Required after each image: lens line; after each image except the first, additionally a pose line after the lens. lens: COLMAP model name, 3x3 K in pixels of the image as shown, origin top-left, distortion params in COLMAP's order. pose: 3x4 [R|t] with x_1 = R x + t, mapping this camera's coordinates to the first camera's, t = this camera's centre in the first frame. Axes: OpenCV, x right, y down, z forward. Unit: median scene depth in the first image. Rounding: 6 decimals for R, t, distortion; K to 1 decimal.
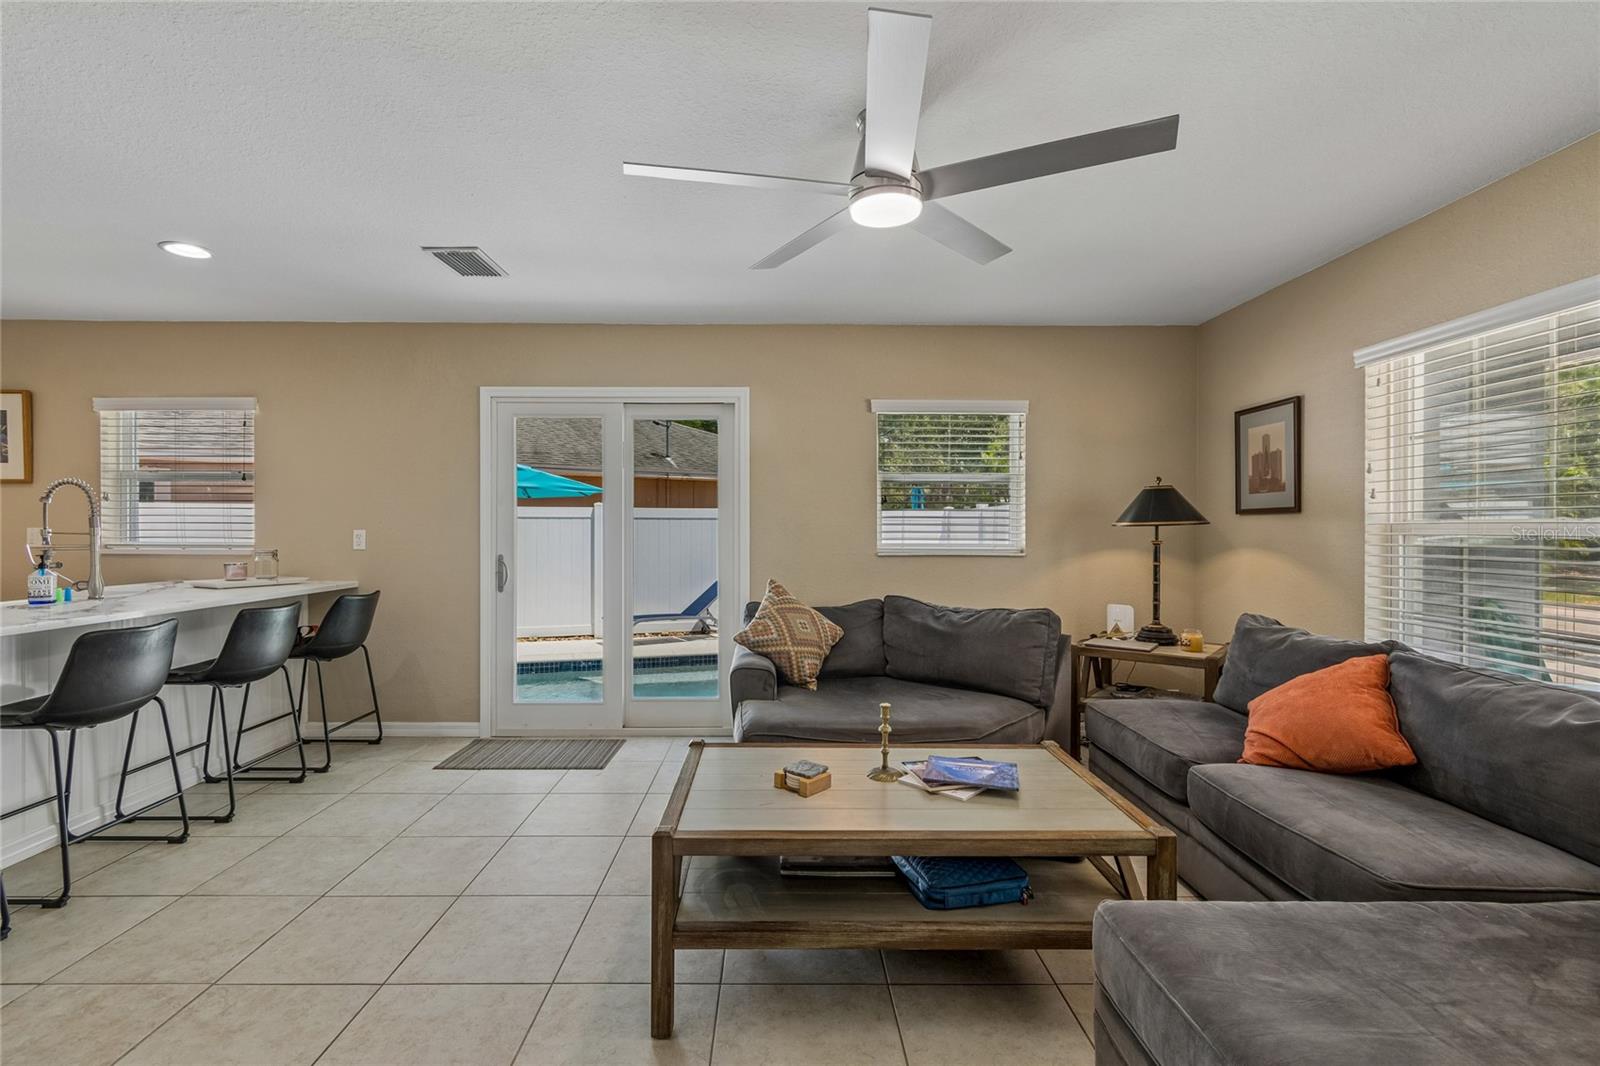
lens RADIAL K [[710.0, 0, 786.5], [0, 710.0, 531.0], [0, 0, 1]] dist [0.004379, 0.000147]
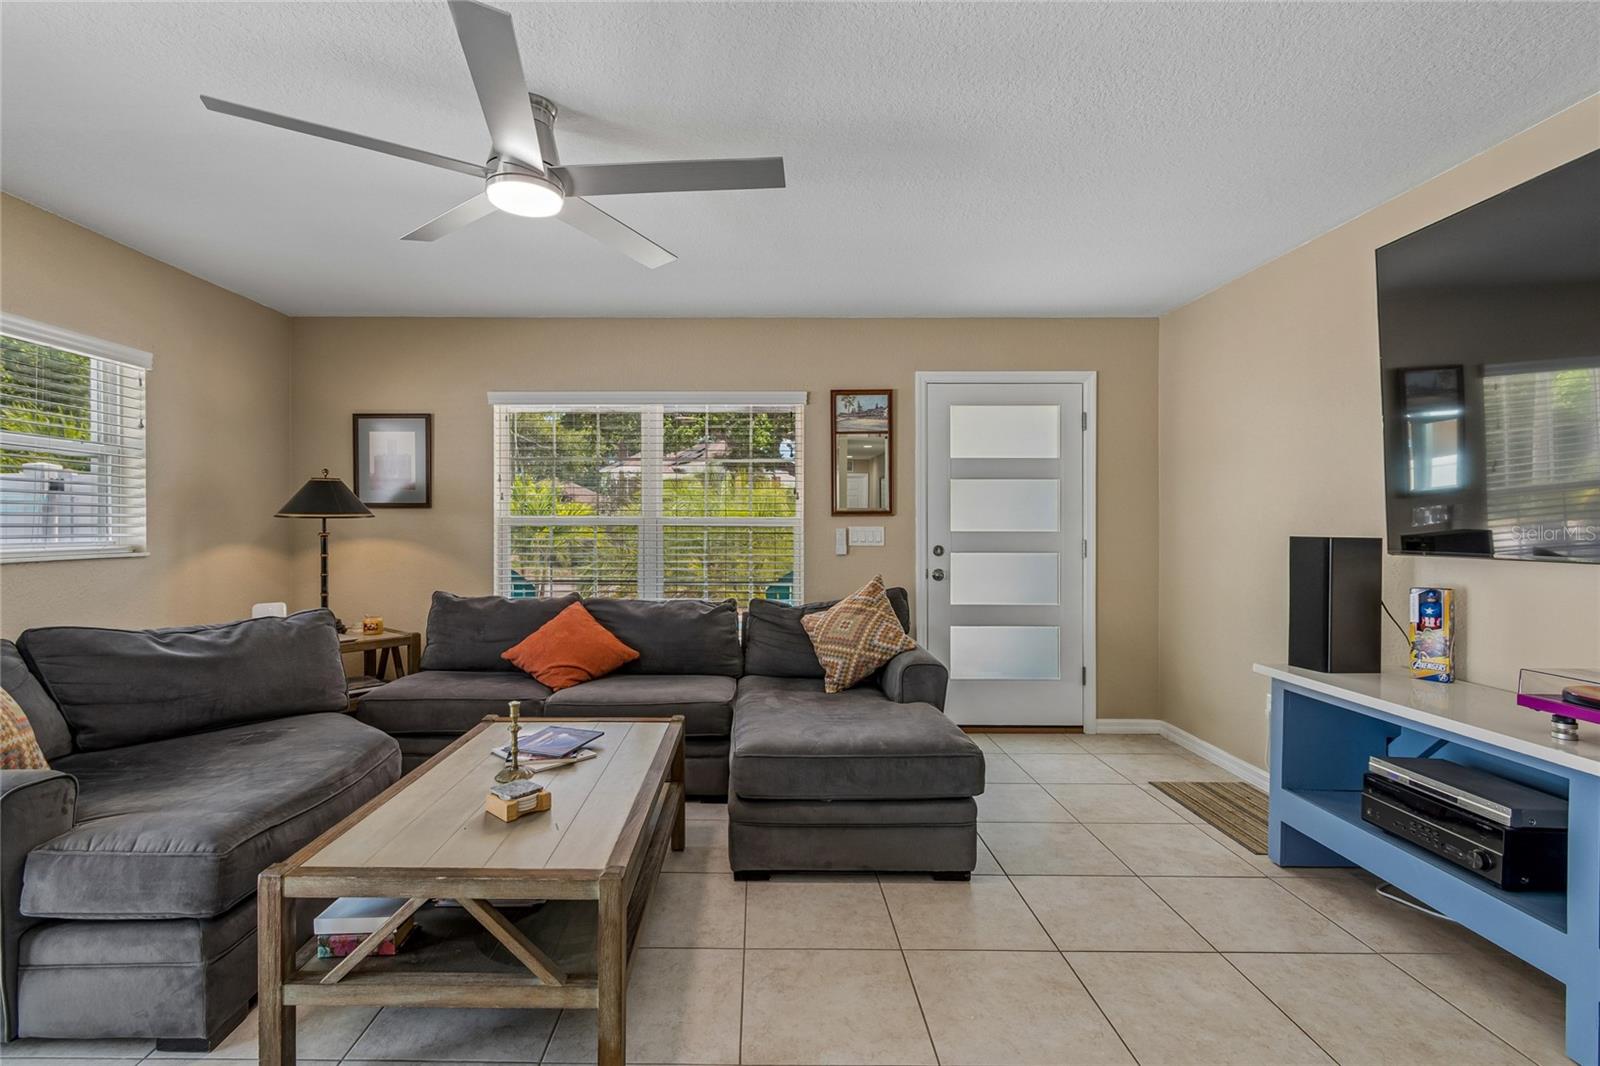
lens RADIAL K [[726.4, 0, 753.0], [0, 726.4, 528.1], [0, 0, 1]] dist [0.001596, 0.000235]
pose [[0.019229, -0.010974, 0.999755, -0.491495], [-0.000102, 0.999940, 0.010978, -0.004050], [-0.999815, -0.000313, 0.019226, 0.378624]]
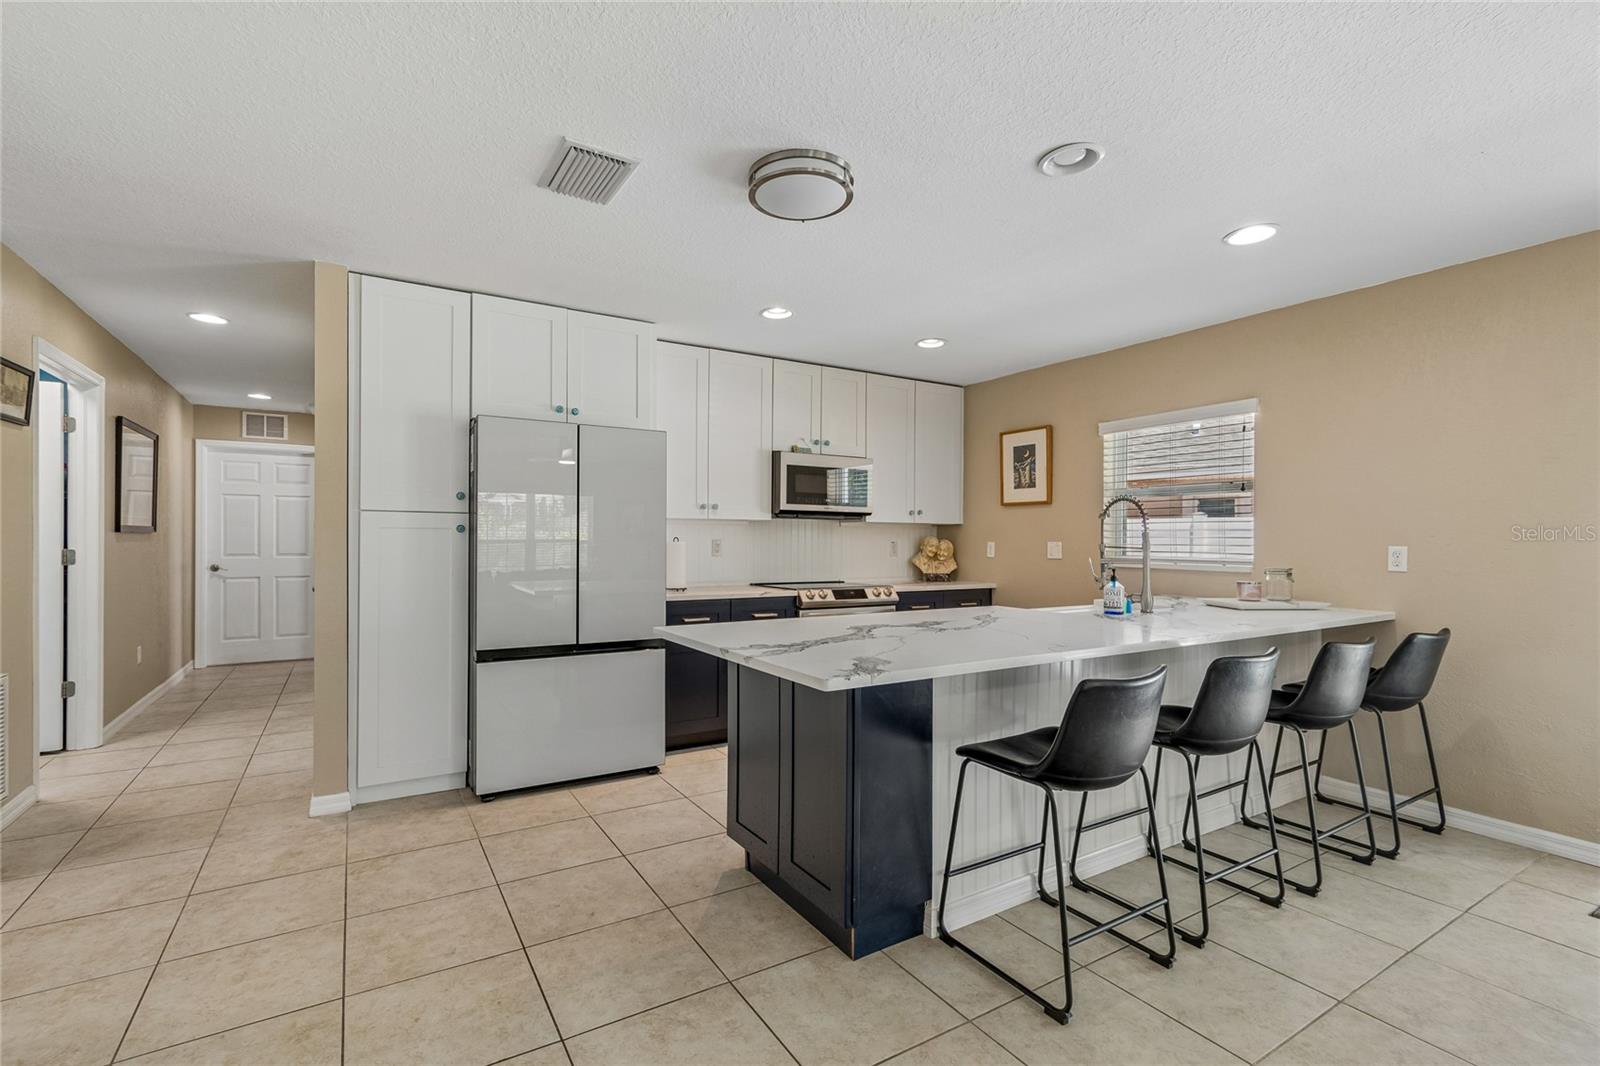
lens RADIAL K [[716.8, 0, 786.4], [0, 716.8, 546.4], [0, 0, 1]] dist [-0.000006, 0.000005]
pose [[0.509683, 0.007753, -0.860327, -0.302090], [-0.006795, 0.999964, 0.004987, -0.000444], [0.860335, 0.003304, 0.509718, 0.032018]]
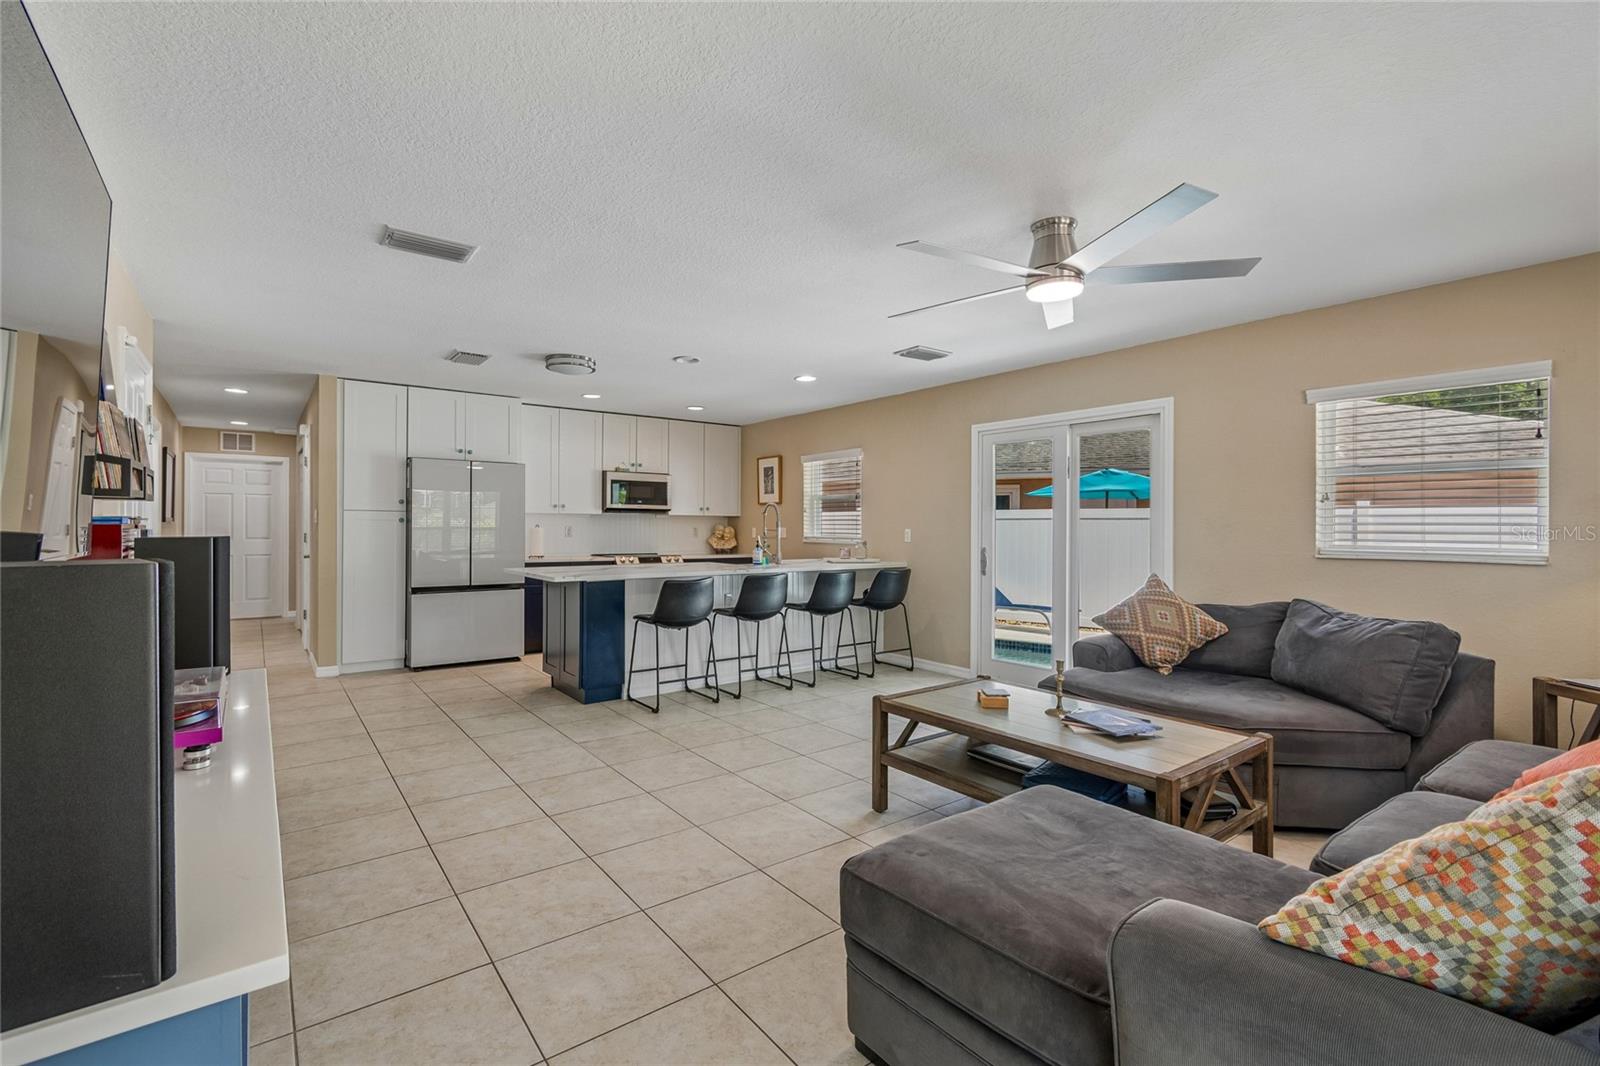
lens RADIAL K [[711.6, 0, 791.7], [0, 711.6, 530.0], [0, 0, 1]] dist [0.001008, 0.000072]
pose [[0.597790, 0.002725, -0.801648, 0.522697], [-0.005063, 0.999987, -0.000376, 0.002319], [0.801637, 0.004283, 0.597796, -0.115324]]
